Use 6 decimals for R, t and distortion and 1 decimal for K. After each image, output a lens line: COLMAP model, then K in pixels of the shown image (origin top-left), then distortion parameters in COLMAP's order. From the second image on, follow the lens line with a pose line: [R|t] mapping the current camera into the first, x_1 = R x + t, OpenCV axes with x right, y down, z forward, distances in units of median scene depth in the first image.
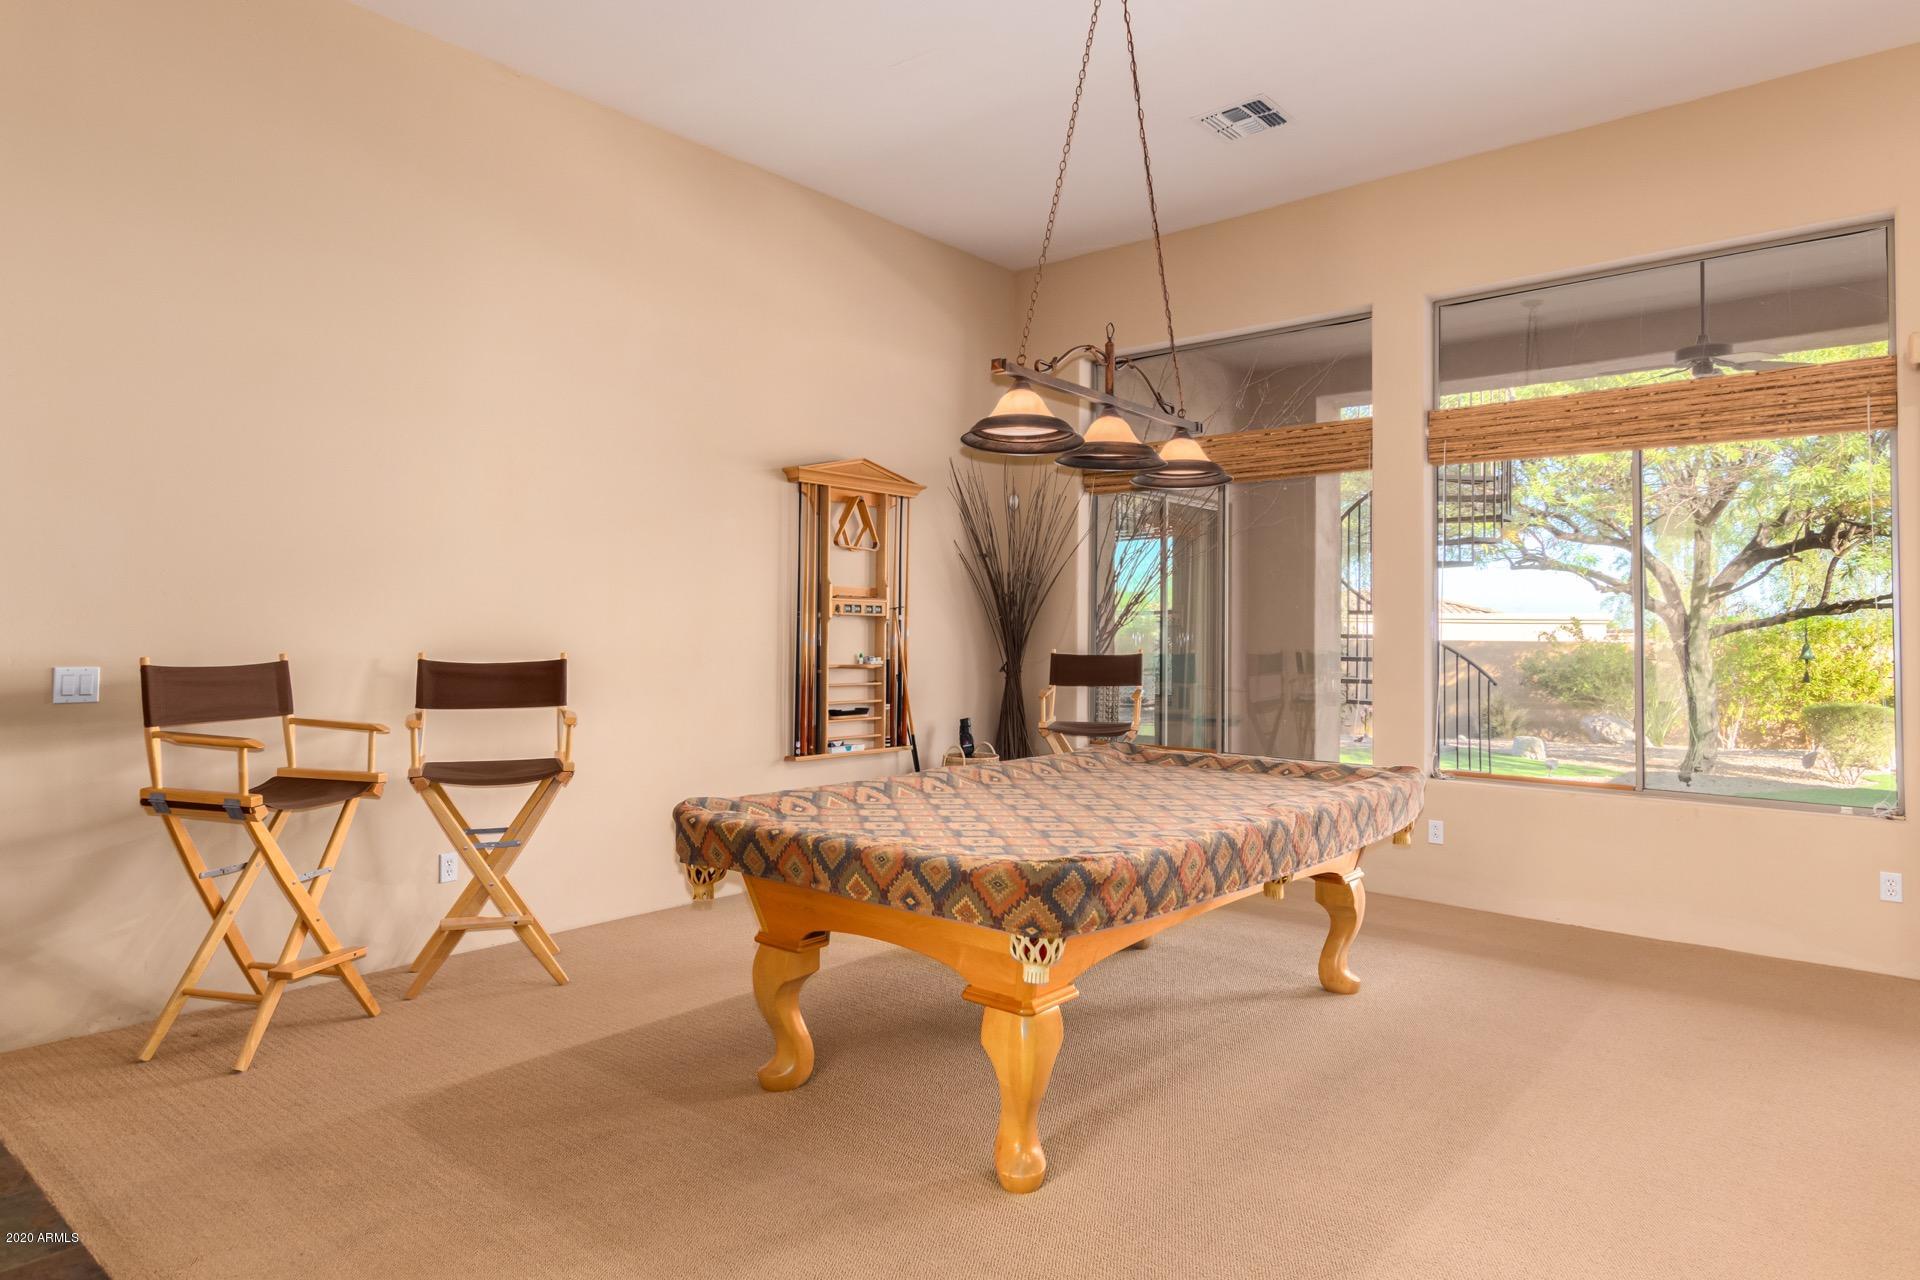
lens RADIAL K [[1143.3, 0, 961.0], [0, 1143.3, 596.9], [0, 0, 1]] dist [0.019175, 0.002211]
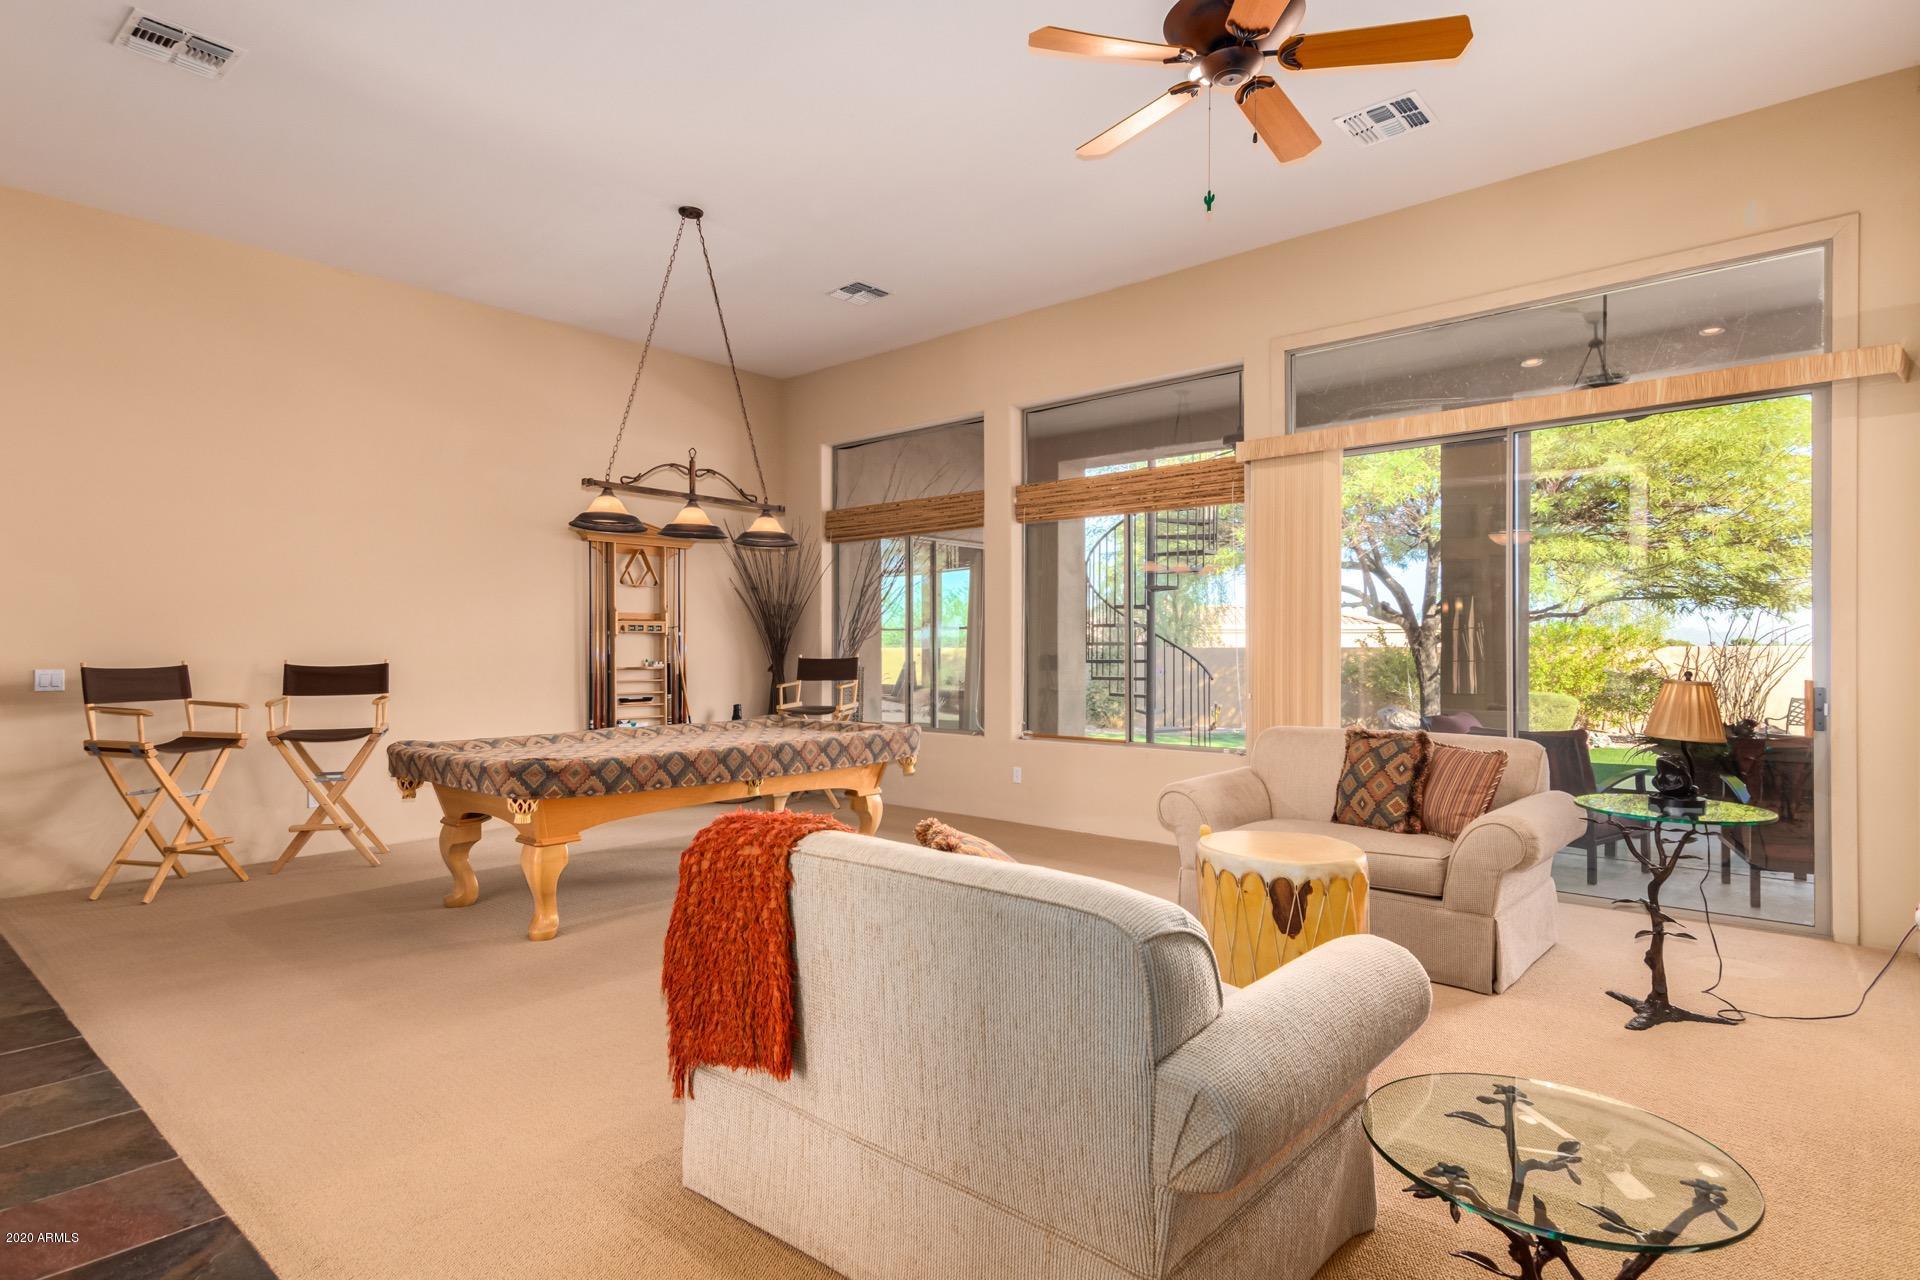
lens RADIAL K [[1023.4, 0, 969.0], [0, 1023.4, 648.1], [0, 0, 1]] dist [0.026587, -0.000127]
pose [[0.999836, -0.012675, -0.012934, 0.476540], [0.013092, 0.999382, 0.032620, -0.001087], [0.012512, -0.032784, 0.999384, -0.395936]]
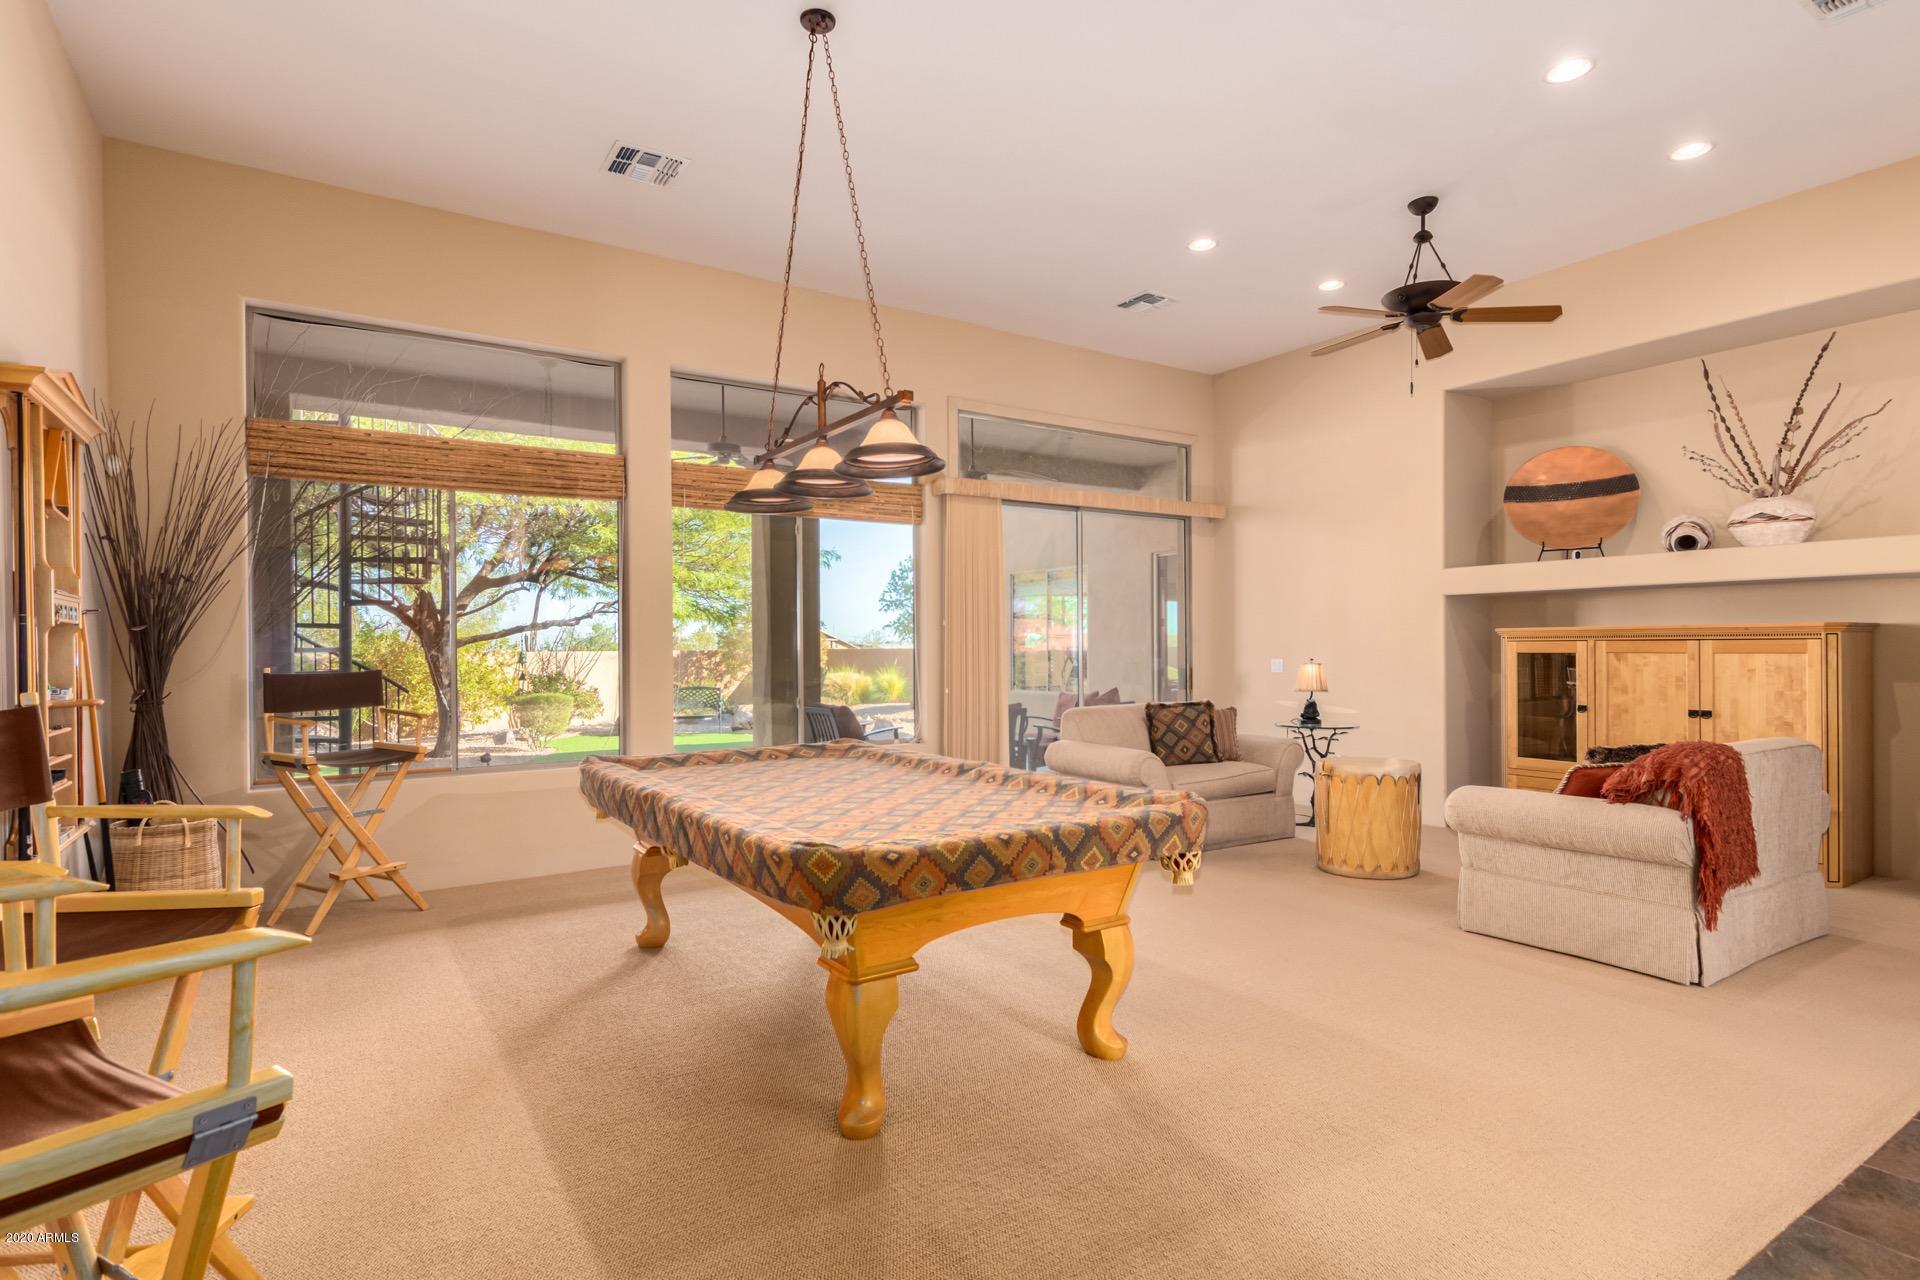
lens RADIAL K [[979.4, 0, 965.3], [0, 979.4, 645.9], [0, 0, 1]] dist [0.016499, -0.001069]
pose [[0.275735, -0.010175, 0.961180, -0.673570], [-0.018848, 0.999694, 0.015990, 0.015931], [-0.961049, -0.022525, 0.275459, 0.536990]]
